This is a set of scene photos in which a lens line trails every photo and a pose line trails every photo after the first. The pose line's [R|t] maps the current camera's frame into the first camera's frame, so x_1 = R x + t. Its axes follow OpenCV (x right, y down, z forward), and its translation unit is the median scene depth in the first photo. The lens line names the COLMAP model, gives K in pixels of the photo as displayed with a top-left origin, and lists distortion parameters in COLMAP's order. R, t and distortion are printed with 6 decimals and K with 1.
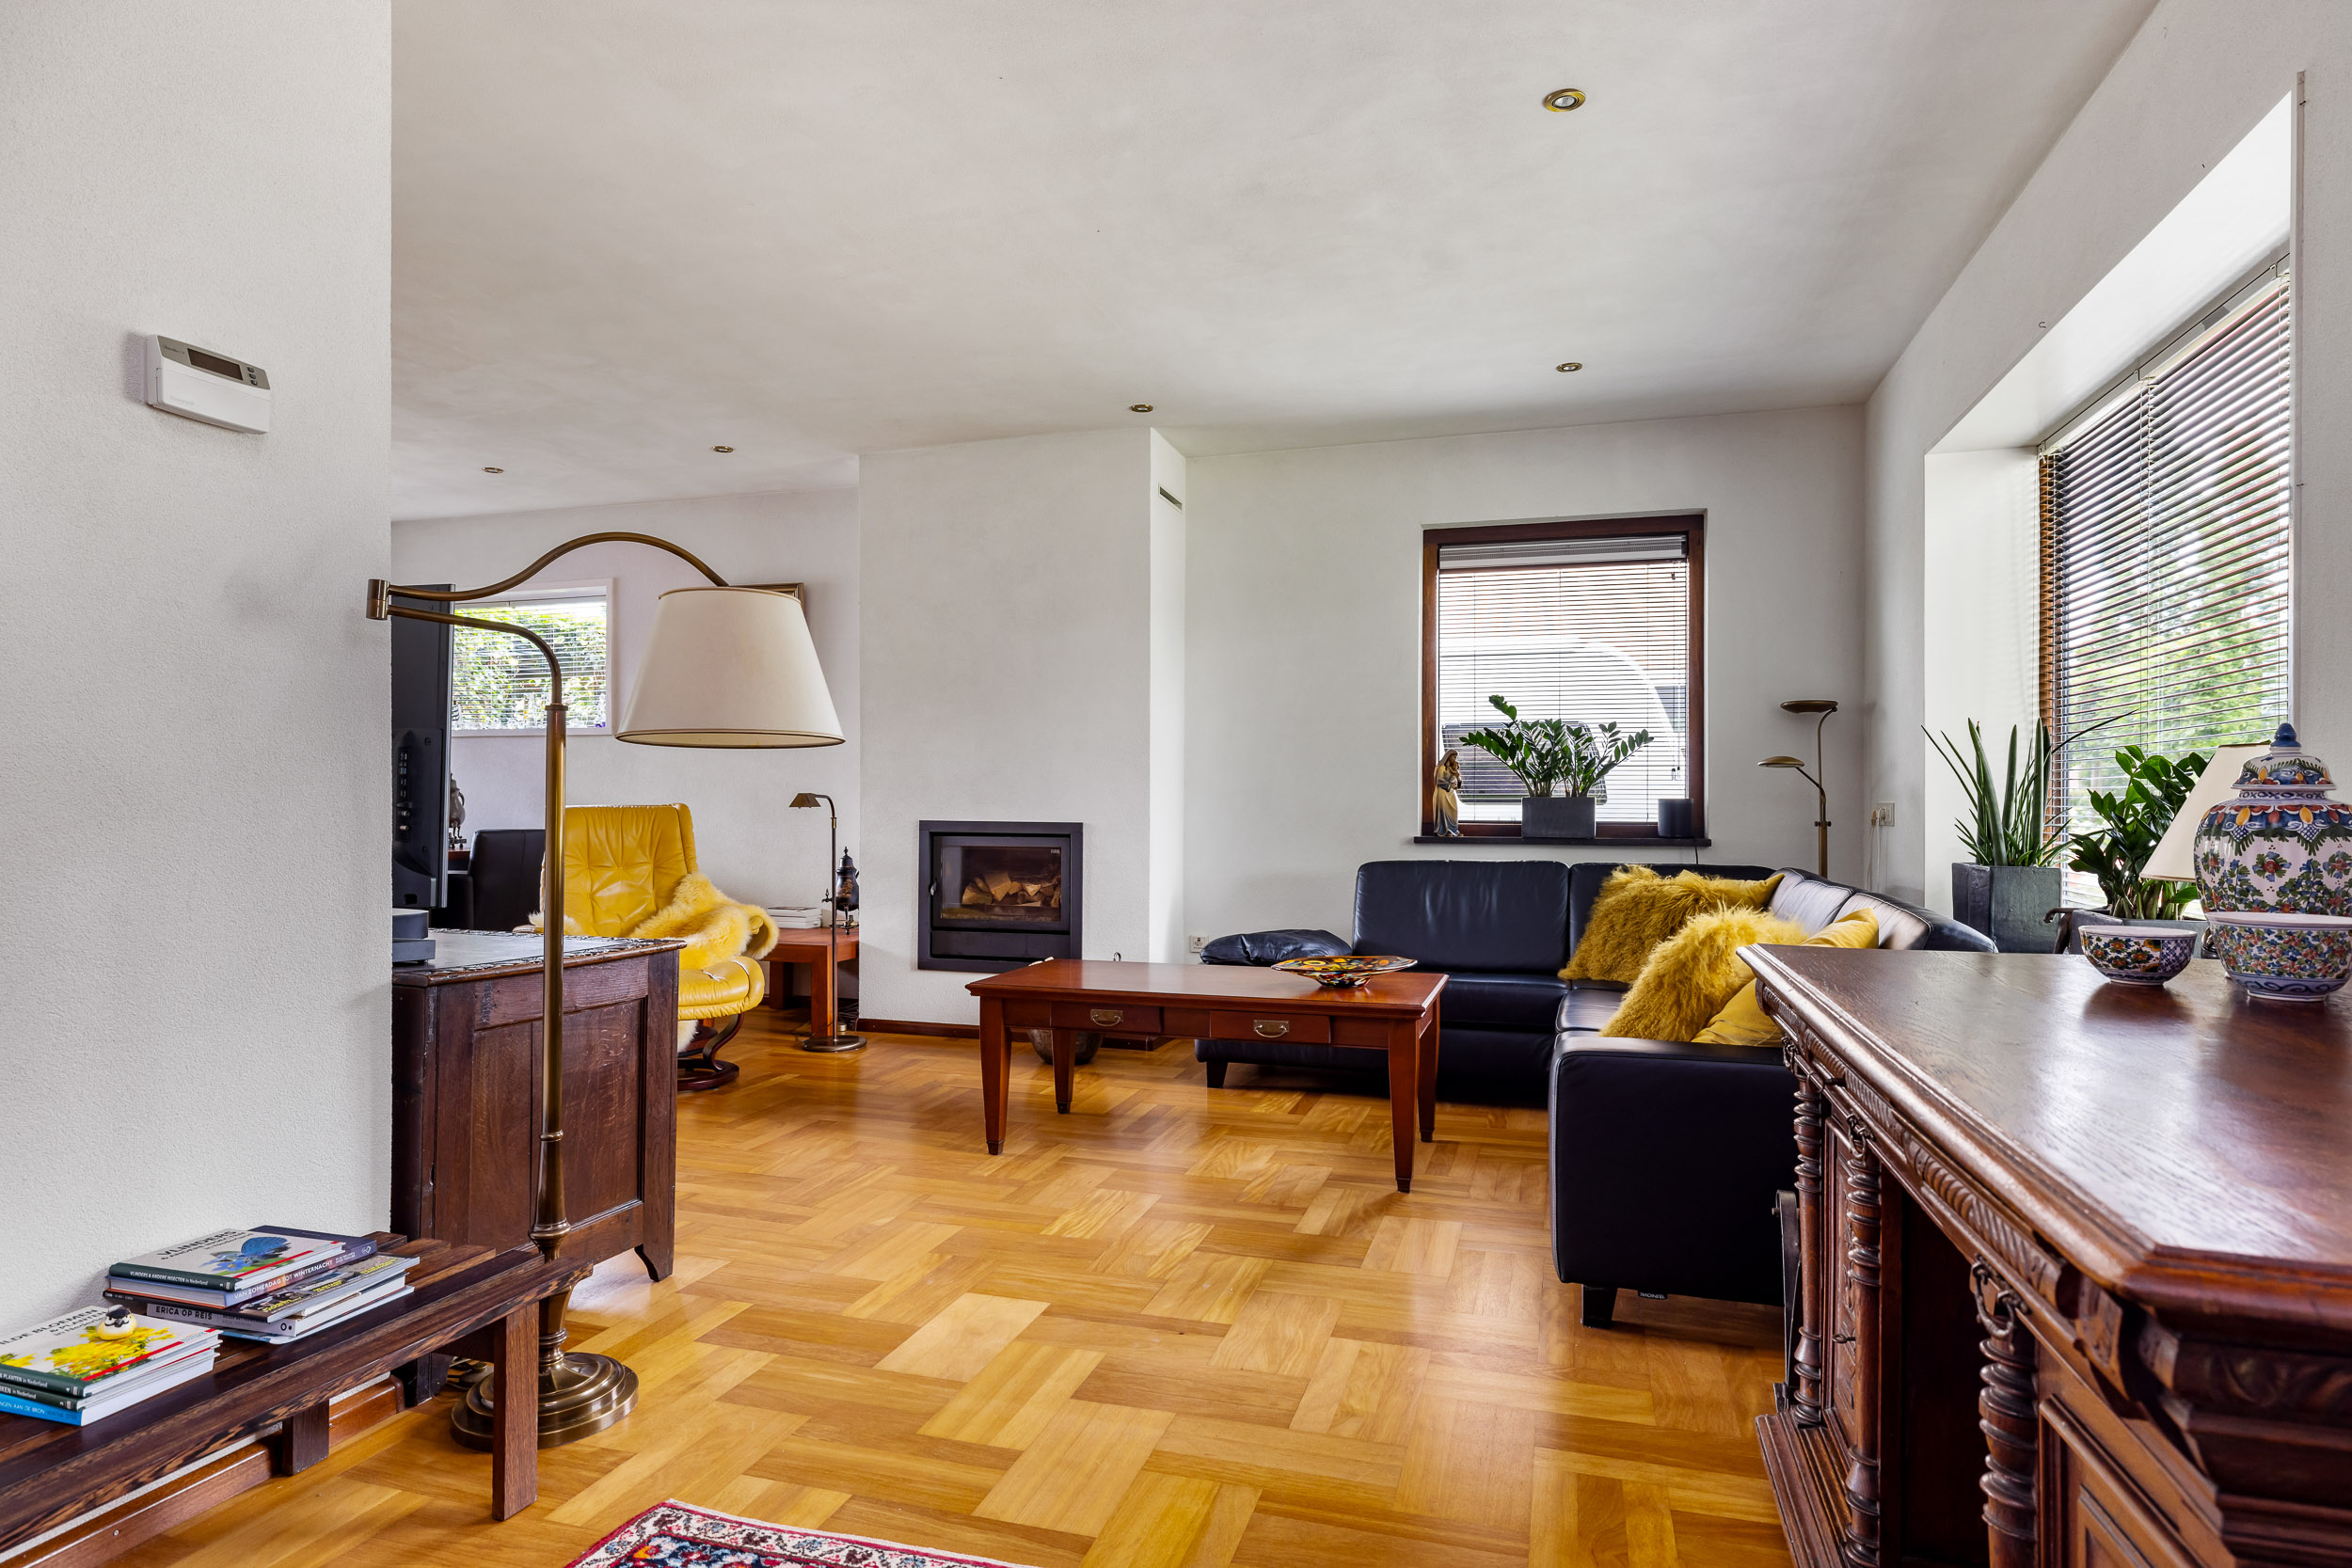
lens RADIAL K [[1288.2, 0, 1178.2], [0, 1288.2, 789.9], [0, 0, 1]] dist [-0.002227, 0.000338]
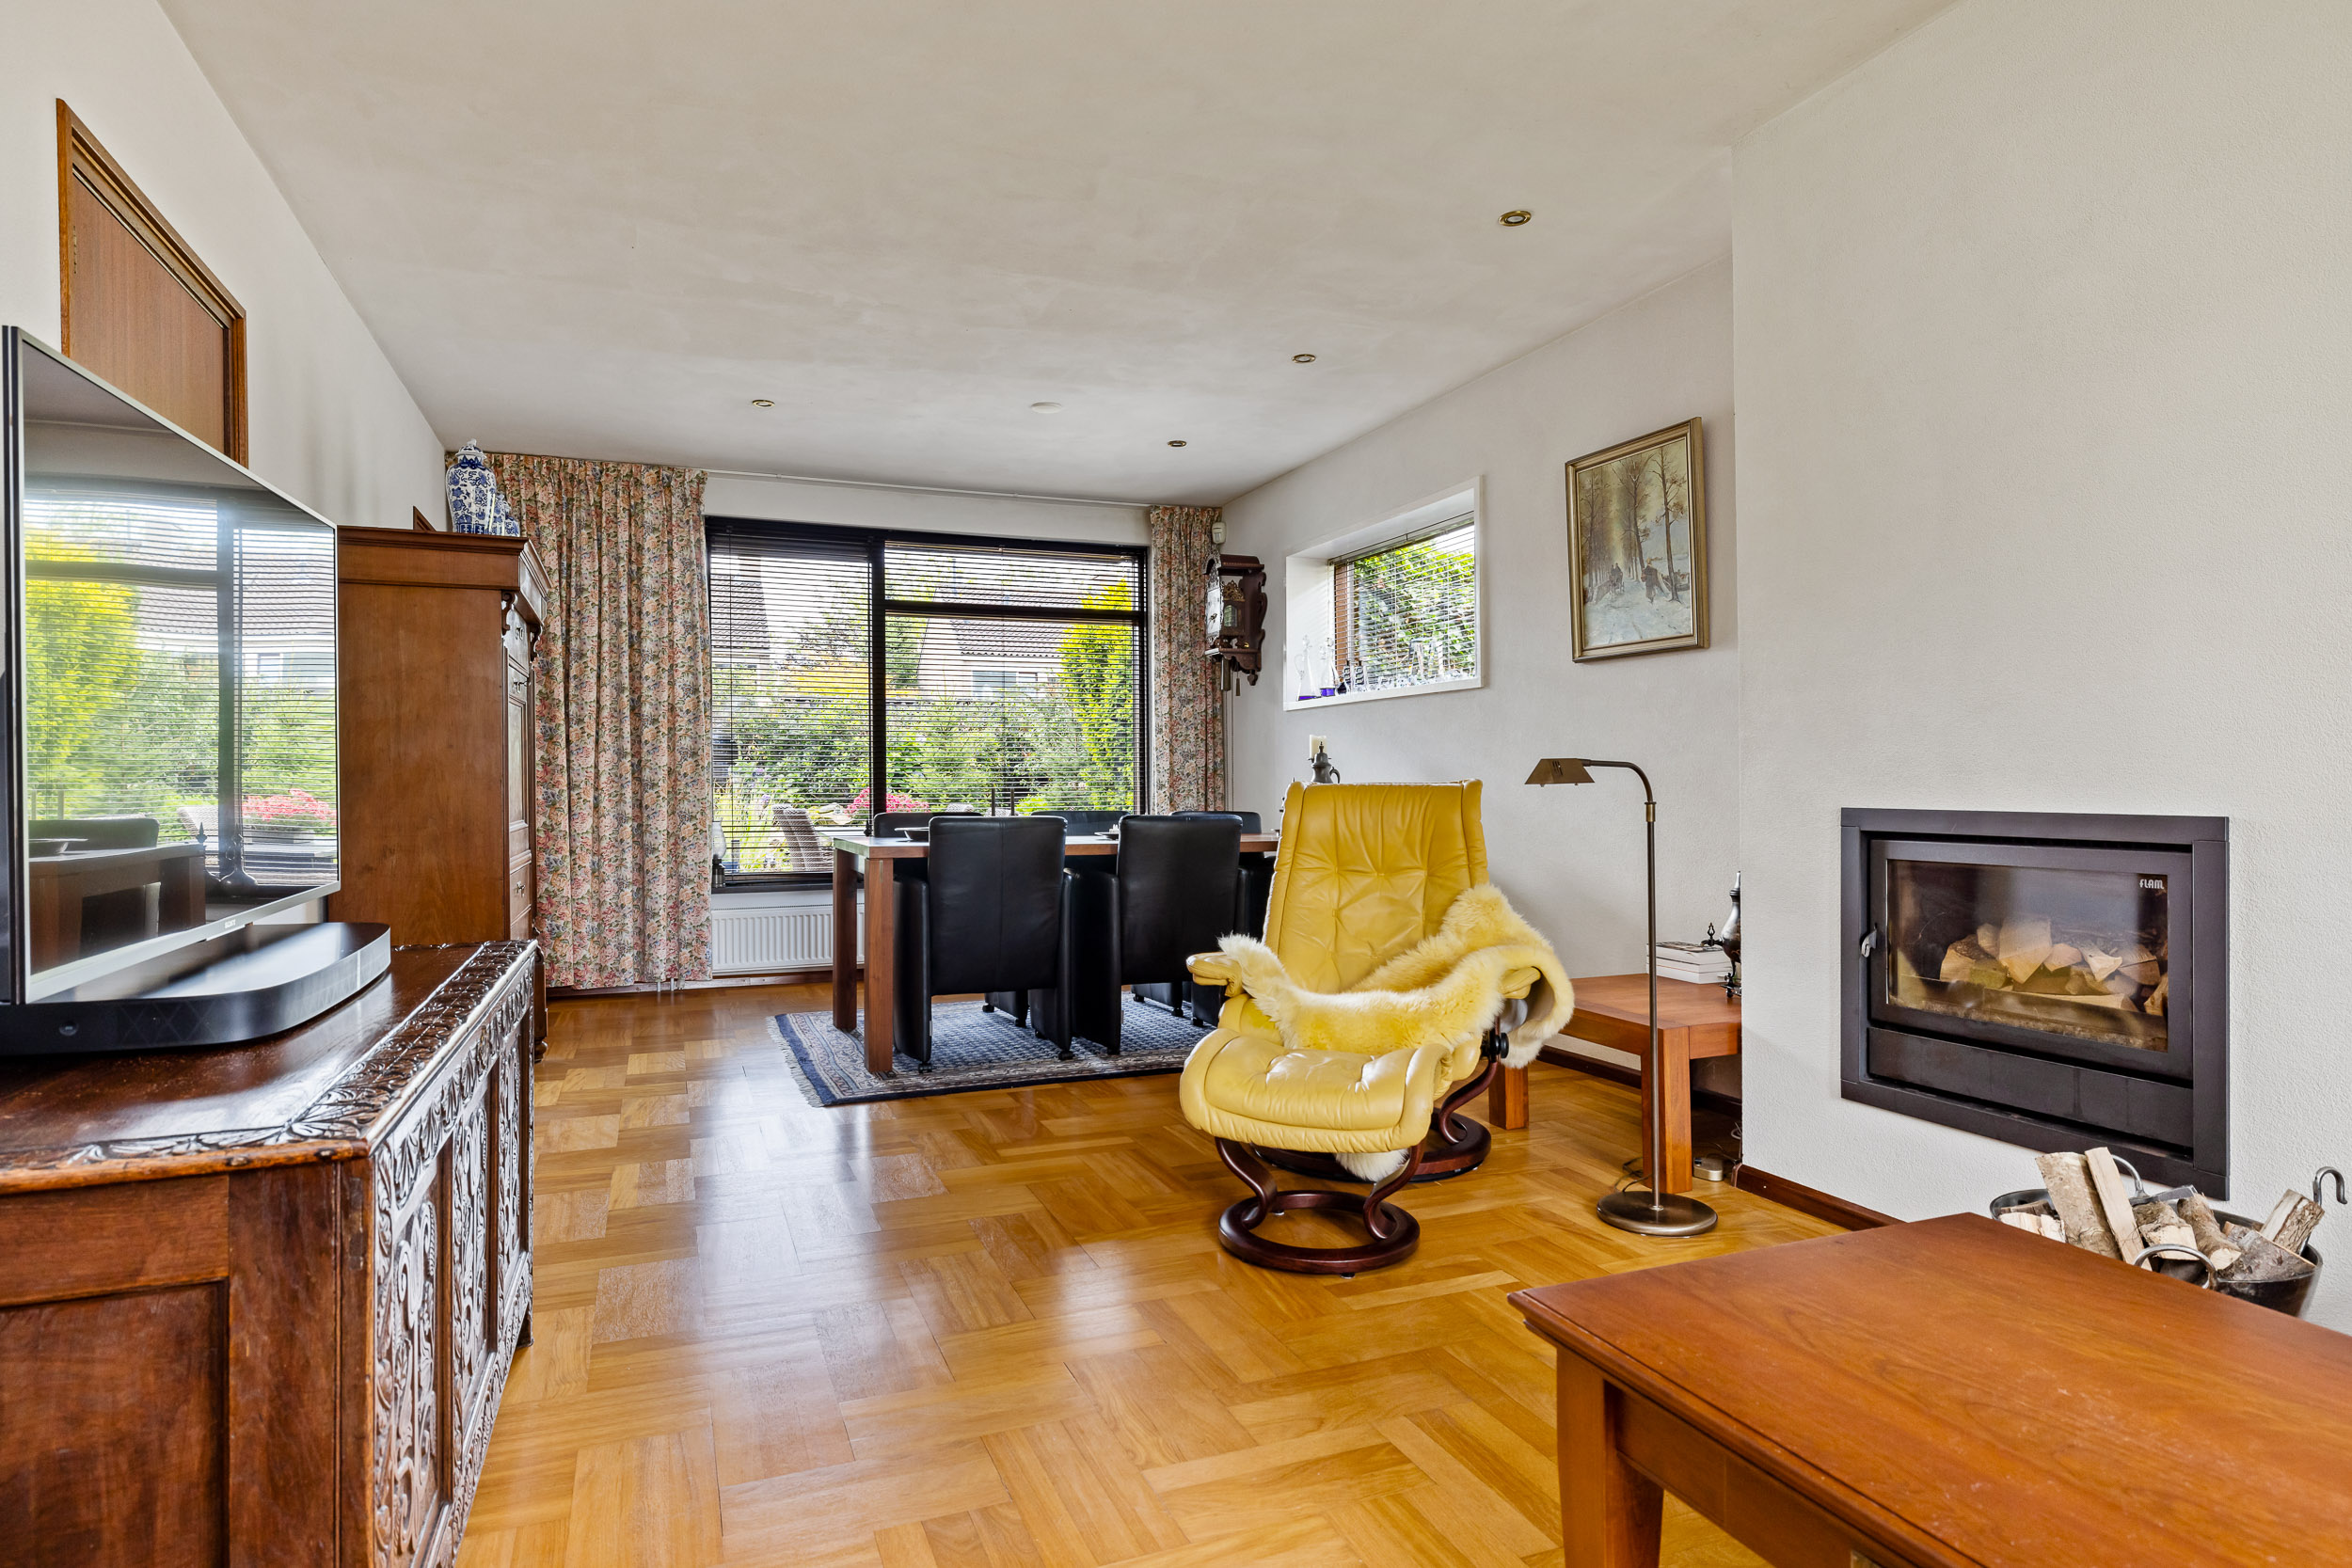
lens RADIAL K [[1288.2, 0, 1172.1], [0, 1288.2, 784.8], [0, 0, 1]] dist [-0.002227, 0.000338]
pose [[0.622039, -0.007402, -0.782951, 0.034675], [0.019078, 0.999802, 0.005705, 0.006806], [0.782754, -0.018486, 0.622057, 0.478523]]
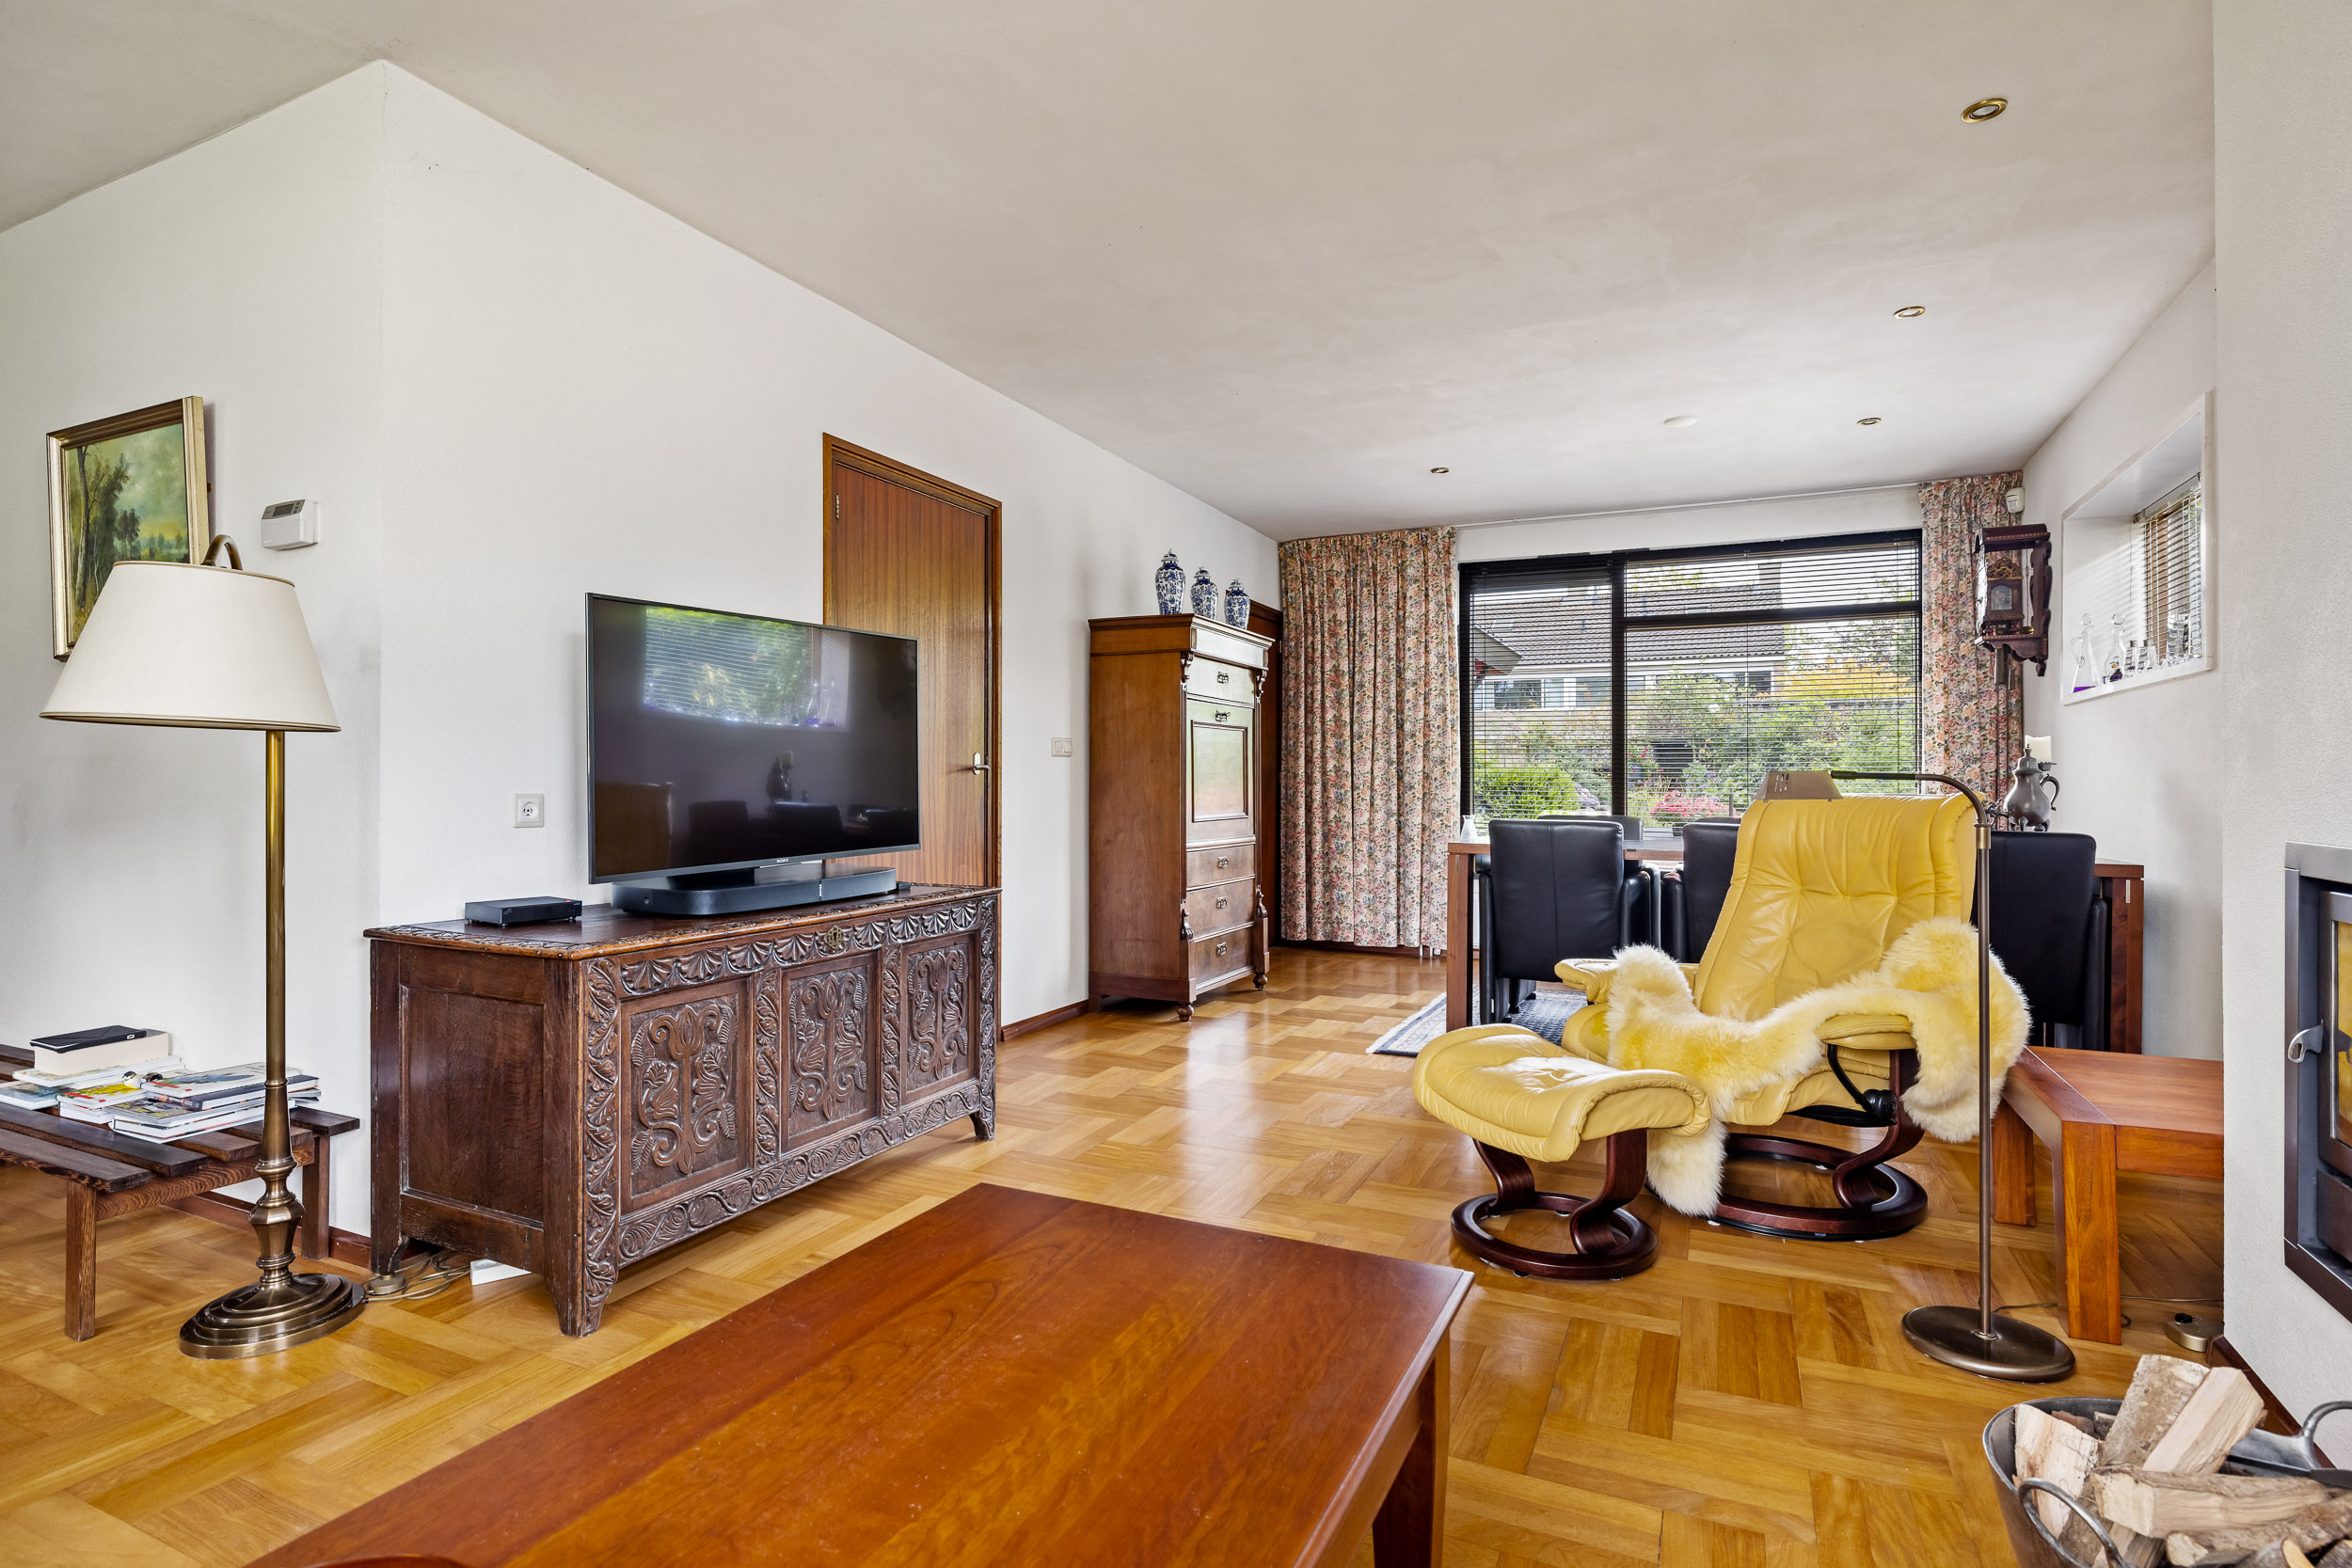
lens RADIAL K [[1173.4, 0, 1173.9], [0, 1173.4, 776.7], [0, 0, 1]] dist [-0.006323, -0.000645]
pose [[-0.155575, -0.011833, -0.987753, 0.161512], [0.009209, 0.999867, -0.013429, 0.007907], [0.987781, -0.011186, -0.155445, 0.759074]]
